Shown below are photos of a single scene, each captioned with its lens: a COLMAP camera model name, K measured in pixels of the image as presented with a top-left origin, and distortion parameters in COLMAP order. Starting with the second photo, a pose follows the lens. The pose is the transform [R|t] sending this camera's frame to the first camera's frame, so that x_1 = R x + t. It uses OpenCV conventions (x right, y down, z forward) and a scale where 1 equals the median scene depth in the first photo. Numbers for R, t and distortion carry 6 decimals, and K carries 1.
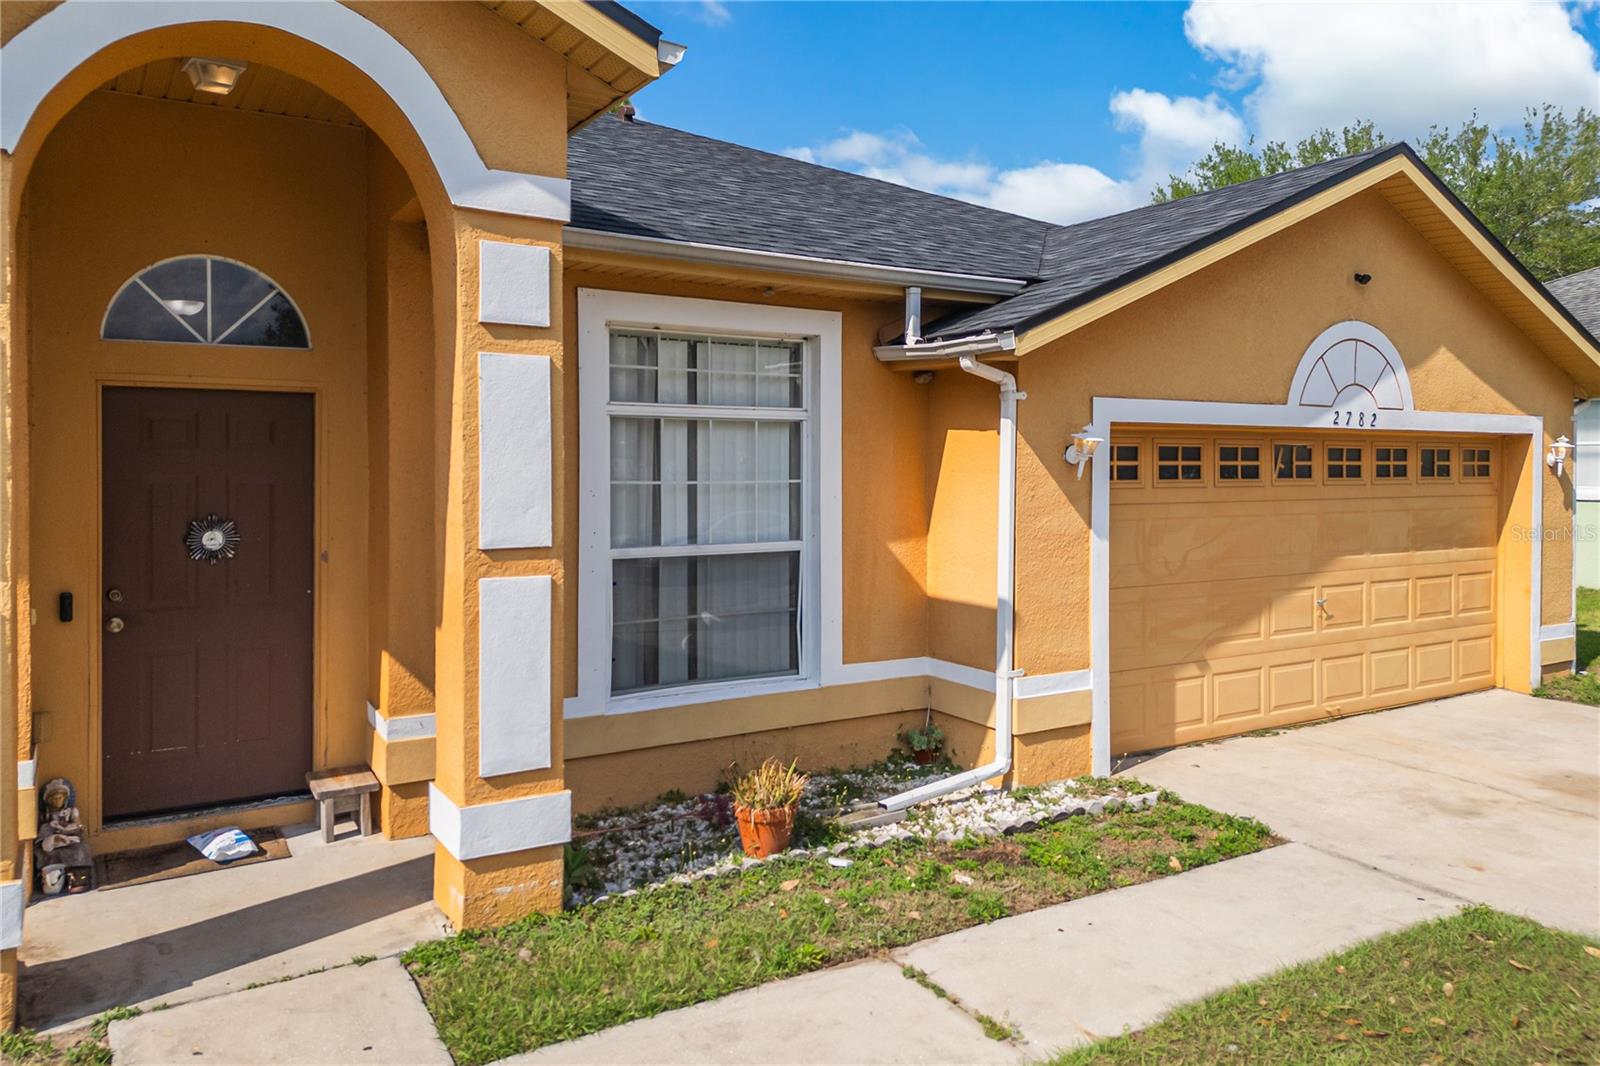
lens RADIAL K [[1112.7, 0, 803.2], [0, 1112.7, 473.4], [0, 0, 1]] dist [0.075995, -0.076425]
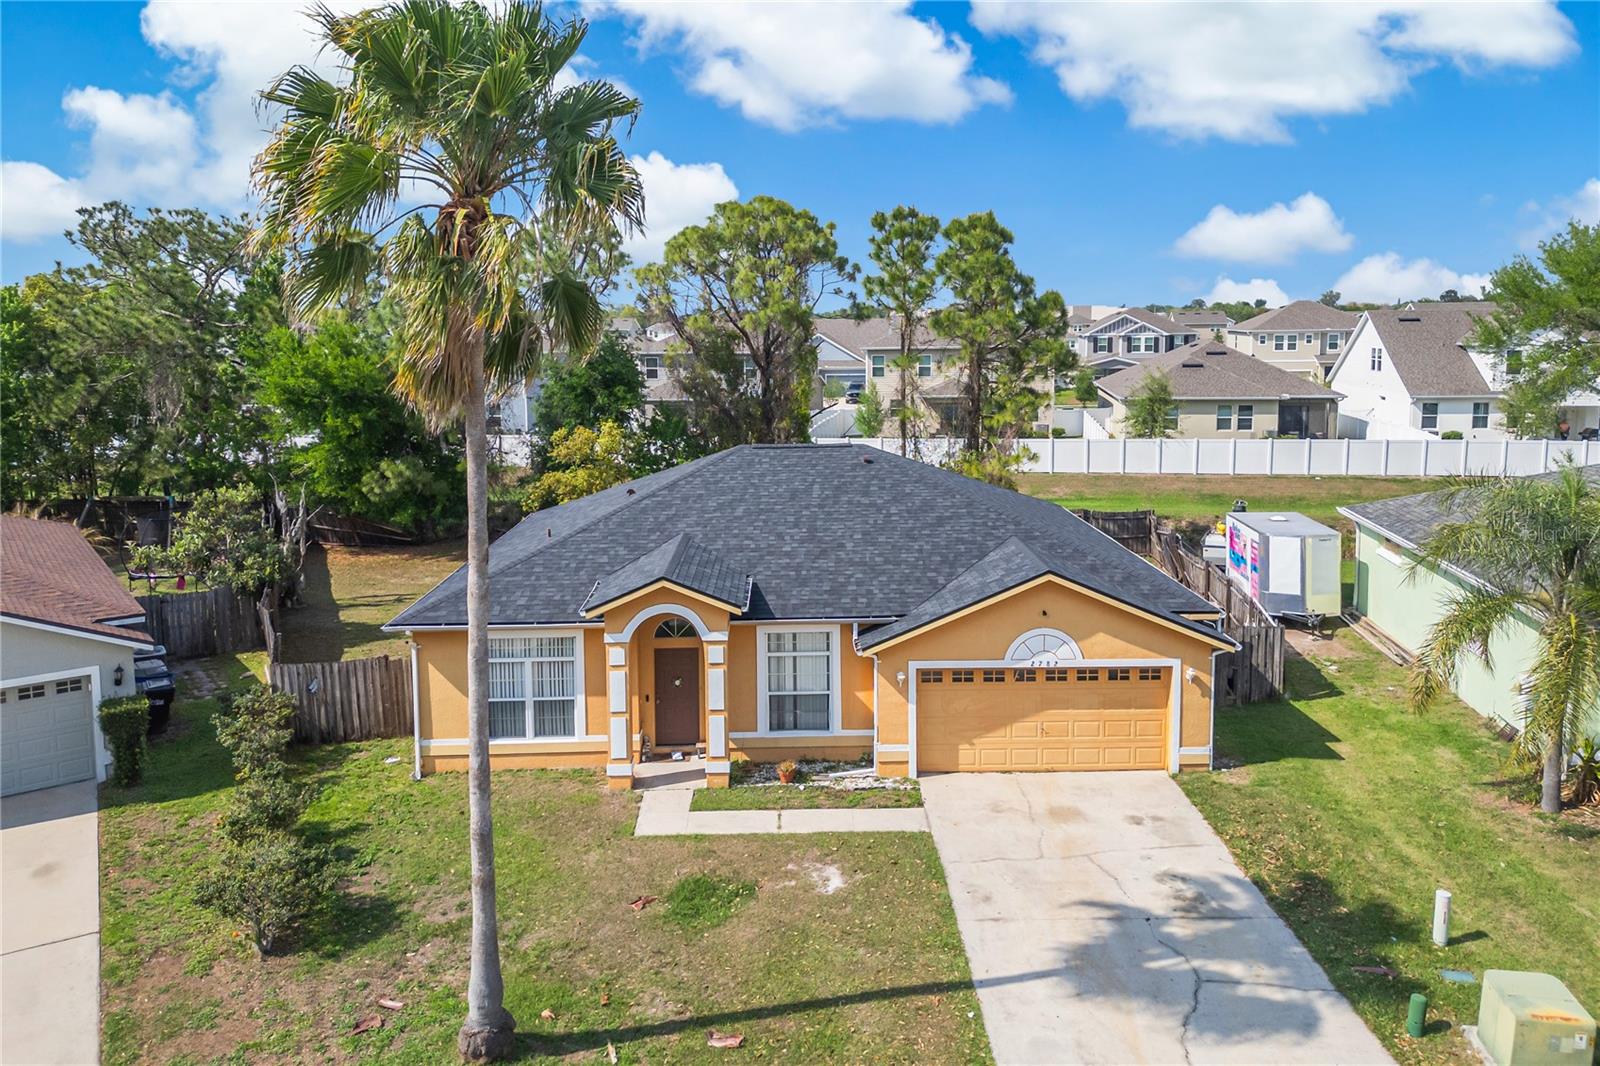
lens RADIAL K [[770.8, 0, 772.4], [0, 770.8, 533.3], [0, 0, 1]] dist [0.028747, 0.000071]
pose [[0.868947, 0.034282, -0.493717, 1.288617], [0.001986, 0.997348, 0.072748, -0.768044], [0.494902, -0.064195, 0.866575, -1.389070]]
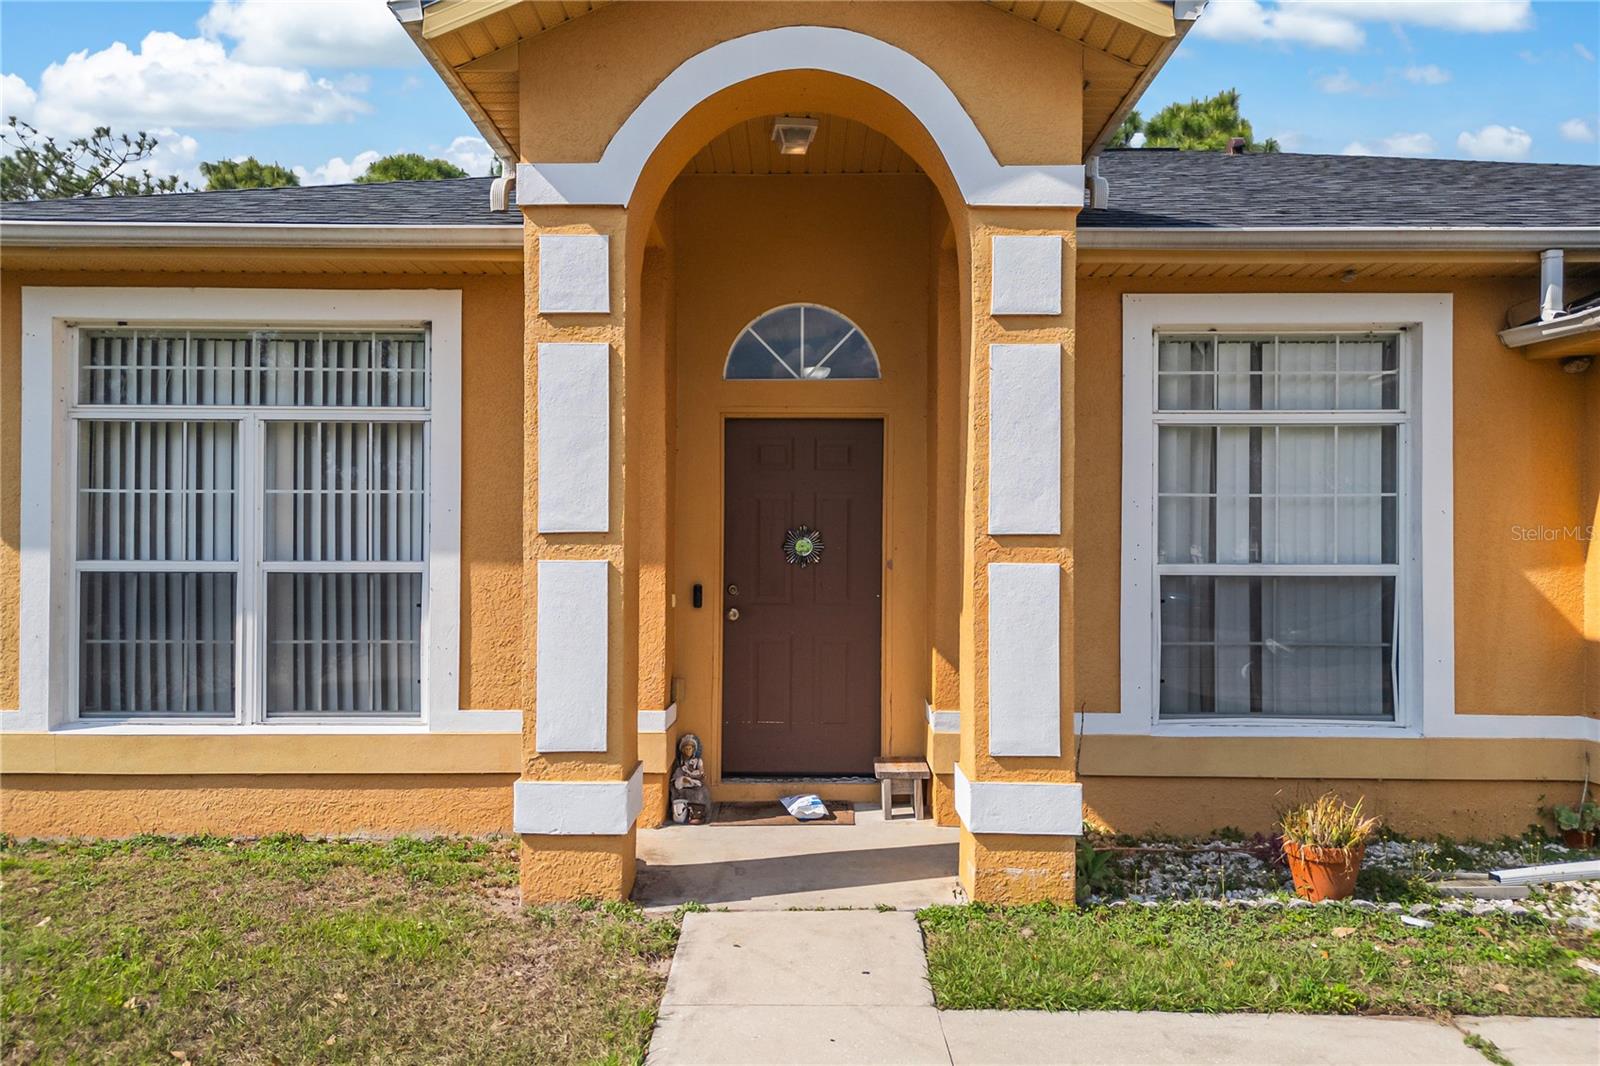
lens RADIAL K [[1104.2, 0, 800.0], [0, 1104.2, 533.0], [0, 0, 1]] dist [0.052349, -0.058983]
pose [[0.844573, -0.006357, -0.535402, 0.091870], [-0.005767, 0.999764, -0.020968, 0.075423], [0.535409, 0.020796, 0.844337, 0.041627]]
